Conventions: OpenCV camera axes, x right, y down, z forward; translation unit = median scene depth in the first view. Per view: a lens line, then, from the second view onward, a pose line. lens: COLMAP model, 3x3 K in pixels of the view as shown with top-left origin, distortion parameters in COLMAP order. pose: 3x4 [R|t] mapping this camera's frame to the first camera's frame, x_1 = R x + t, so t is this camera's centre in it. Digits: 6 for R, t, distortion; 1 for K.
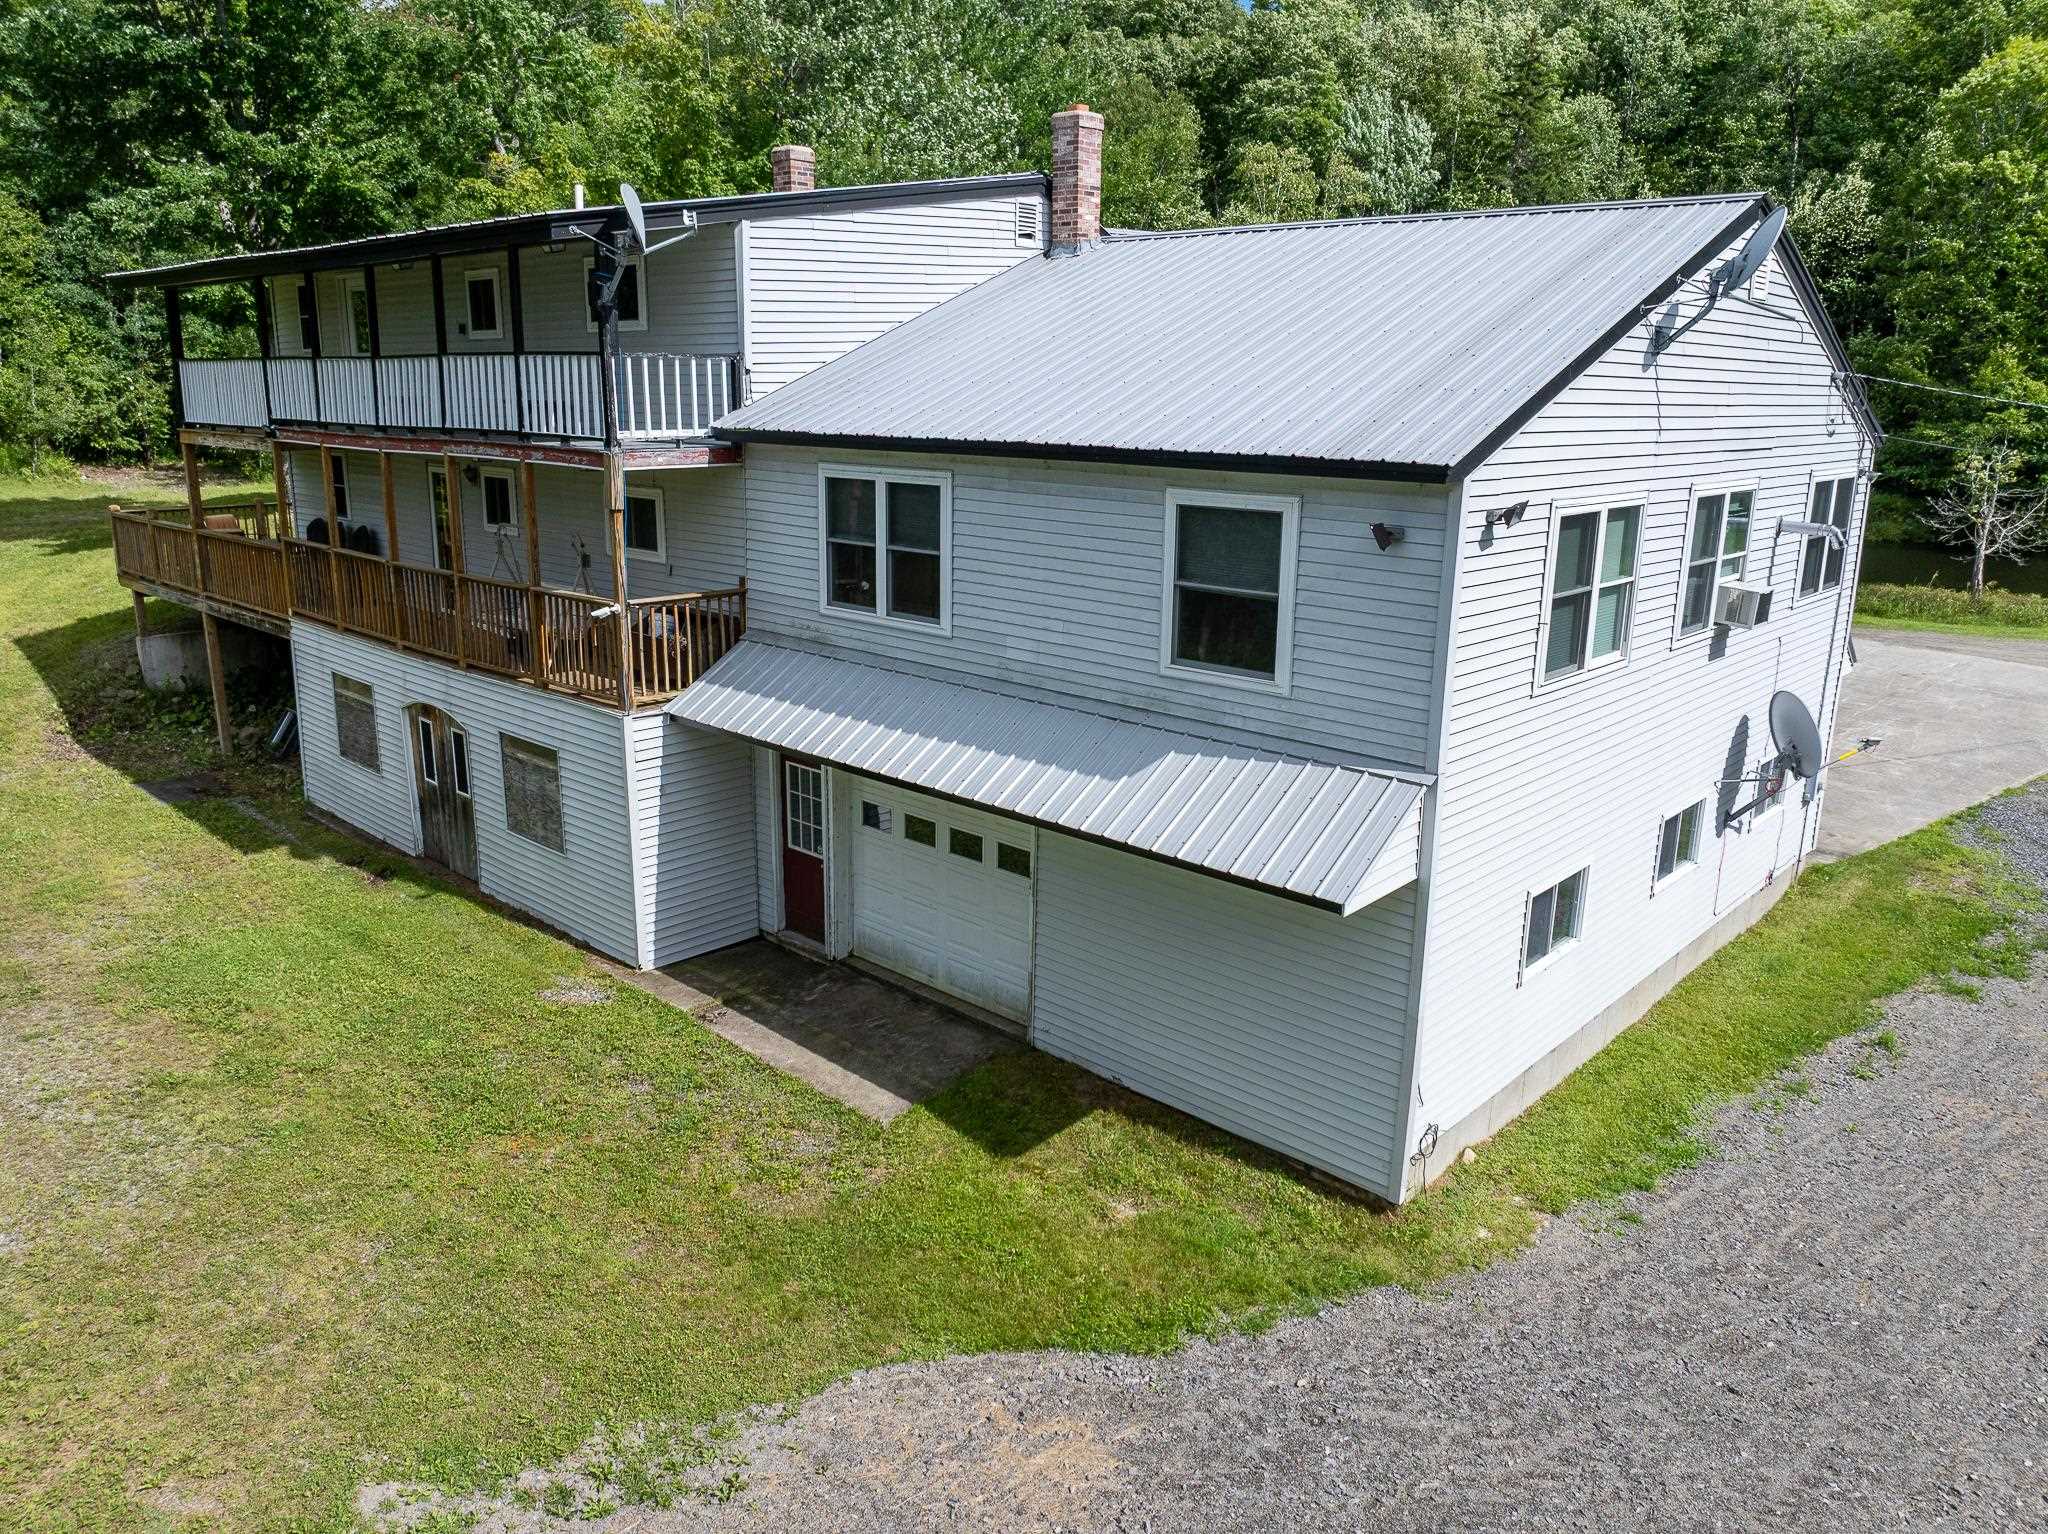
lens RADIAL K [[1434.2, 0, 1025.7], [0, 1434.2, 757.0], [0, 0, 1]] dist [-0.035073, -0.001870]
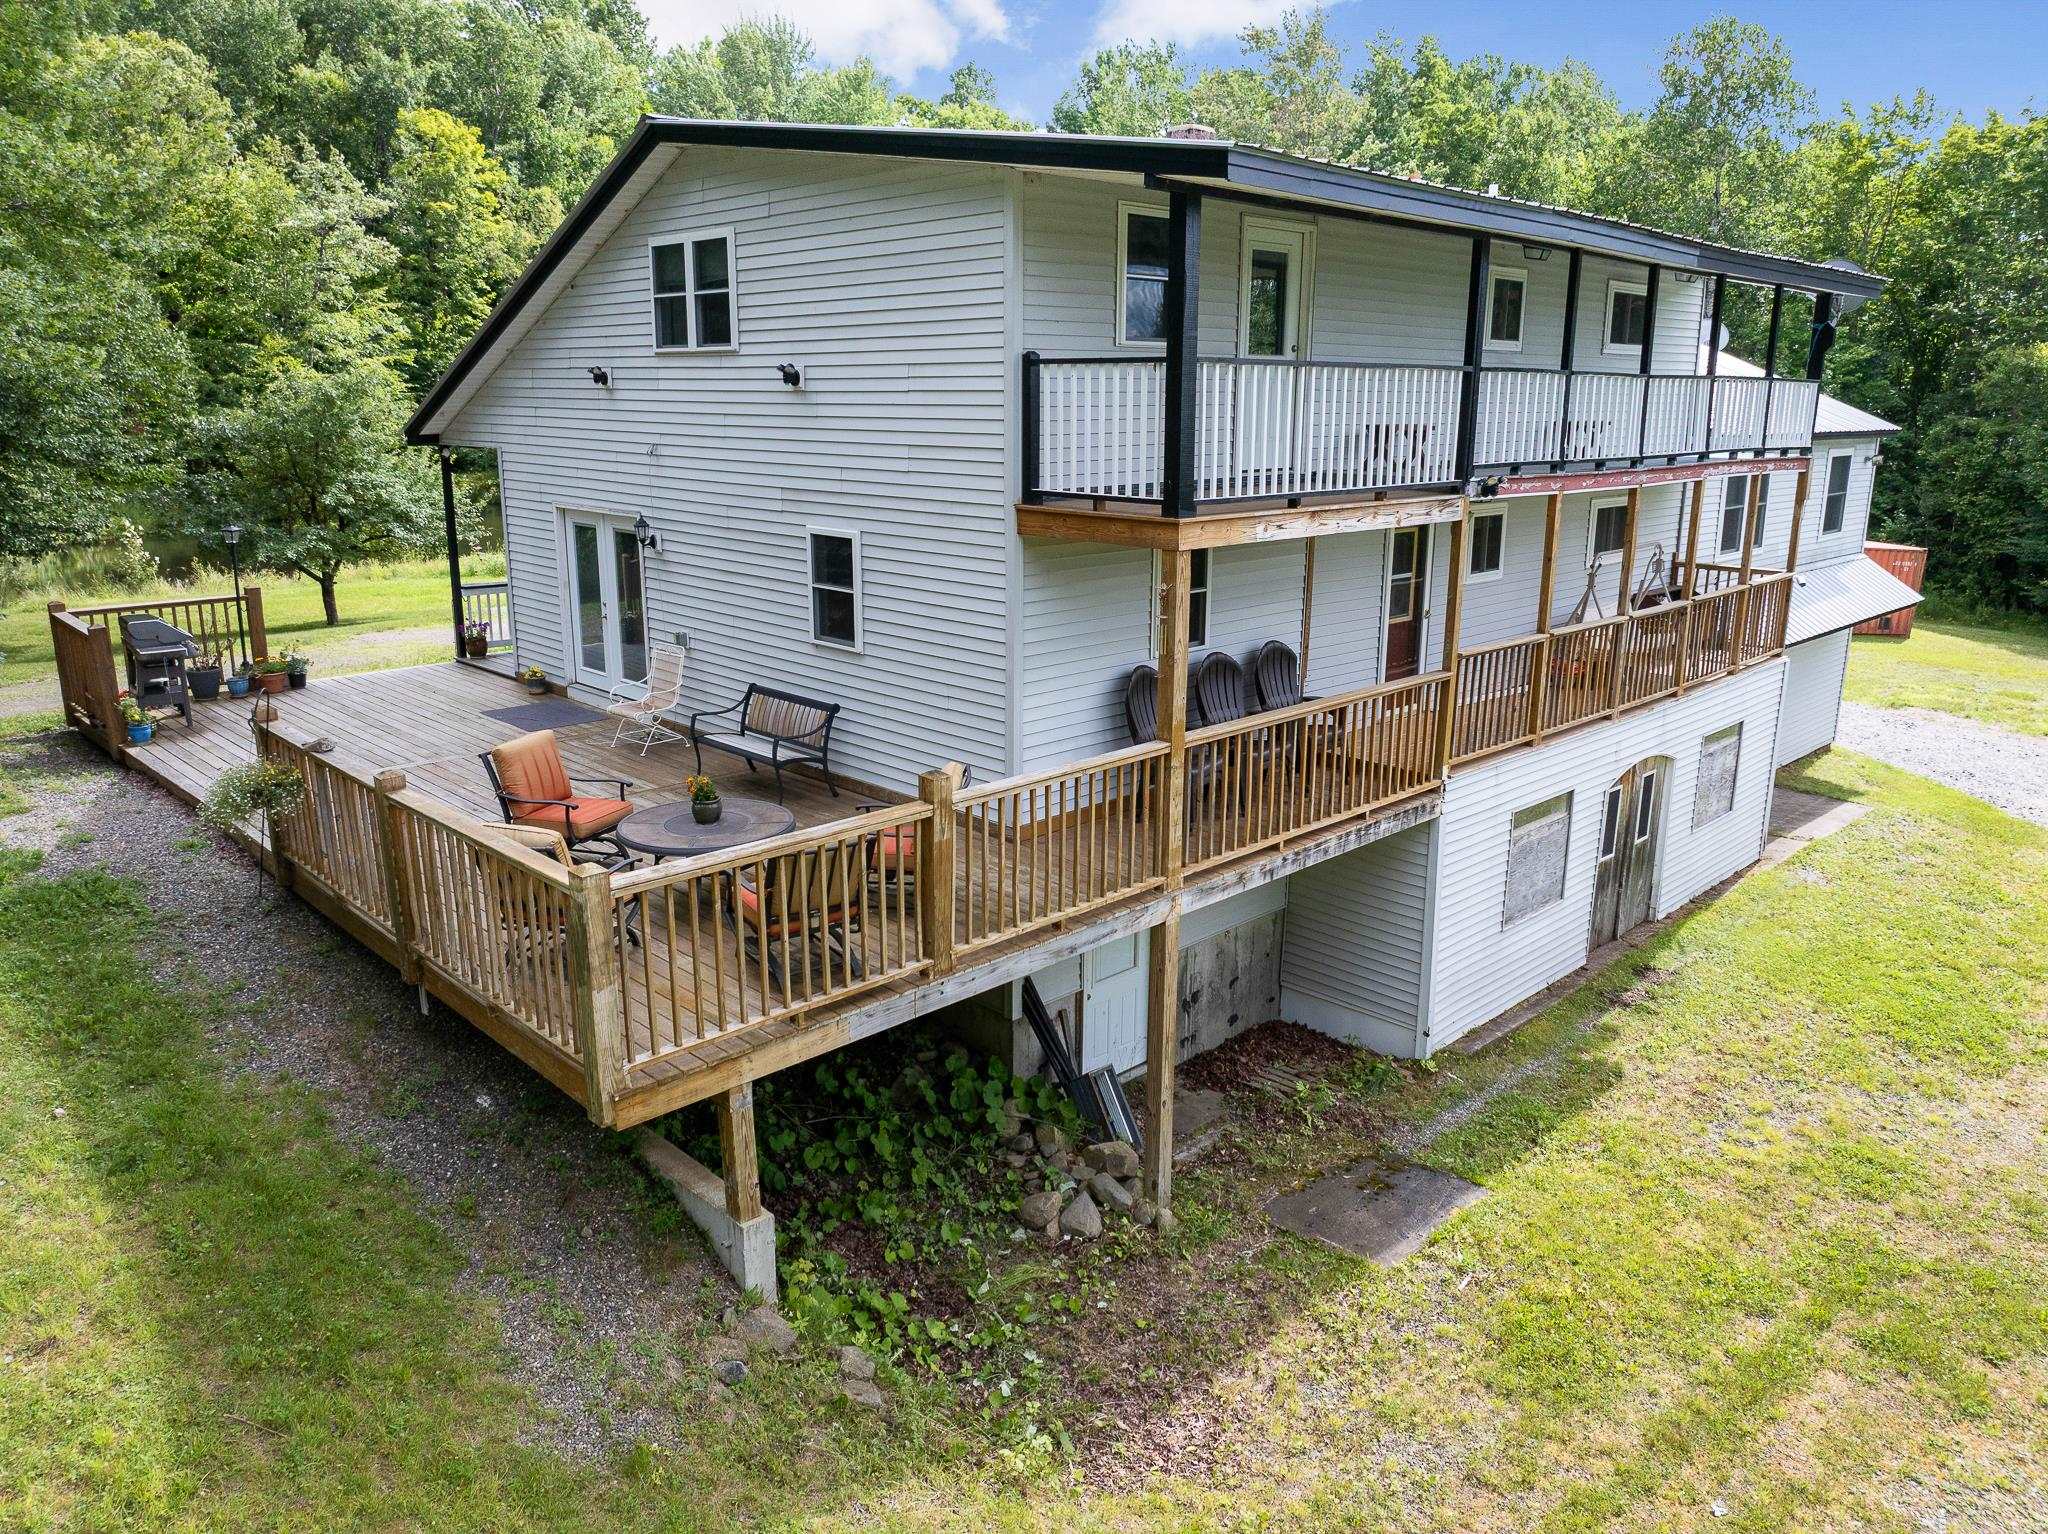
lens RADIAL K [[1430.2, 0, 1027.8], [0, 1430.2, 722.0], [0, 0, 1]] dist [-0.035388, -0.001047]
pose [[0.063173, -0.239464, 0.968848, -1.702197], [0.255772, 0.942249, 0.216213, -0.459533], [-0.964671, 0.234145, 0.120773, 1.630049]]
